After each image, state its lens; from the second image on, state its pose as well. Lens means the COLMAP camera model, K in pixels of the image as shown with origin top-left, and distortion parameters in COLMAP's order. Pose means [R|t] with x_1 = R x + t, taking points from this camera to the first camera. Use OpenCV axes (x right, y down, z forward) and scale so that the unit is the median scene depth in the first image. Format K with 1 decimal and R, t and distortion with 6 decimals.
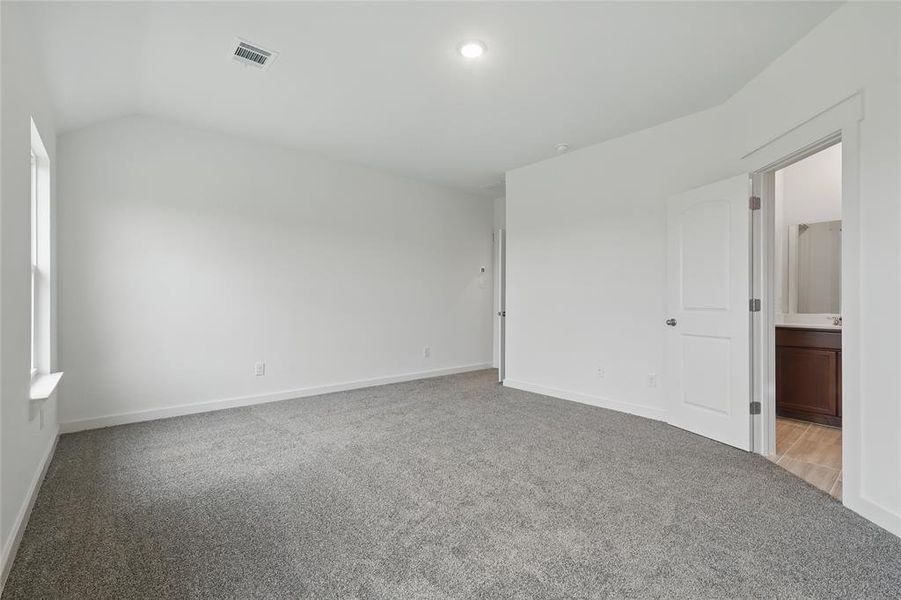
lens RADIAL K [[399.3, 0, 452.2], [0, 399.3, 298.2], [0, 0, 1]] dist [0.001189, -0.000674]
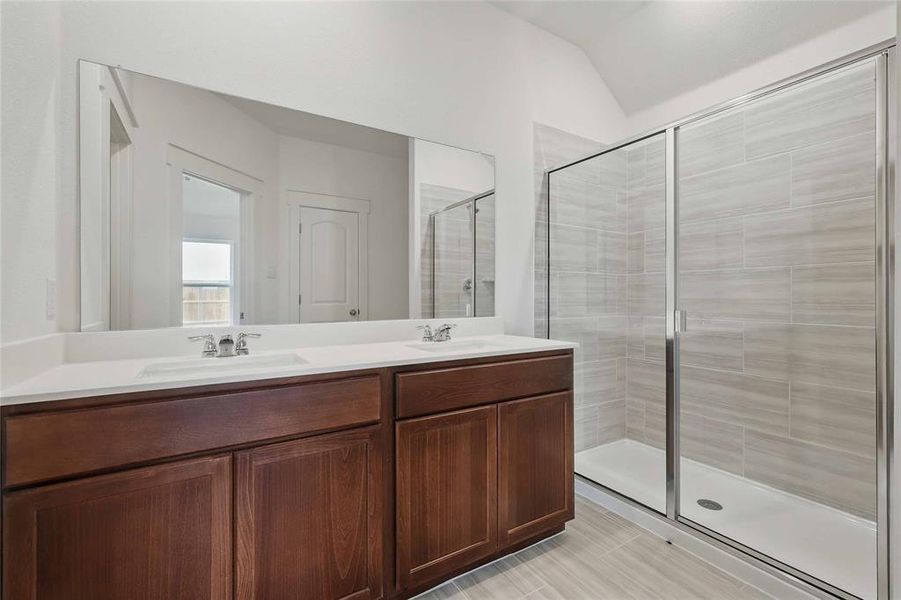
lens RADIAL K [[399.3, 0, 452.2], [0, 399.3, 298.2], [0, 0, 1]] dist [0.001189, -0.000674]
pose [[0.146572, -0.005307, 0.989186, 0.567583], [0.001989, 0.999985, 0.005070, 0.010361], [-0.989198, 0.001225, 0.146580, 0.656826]]
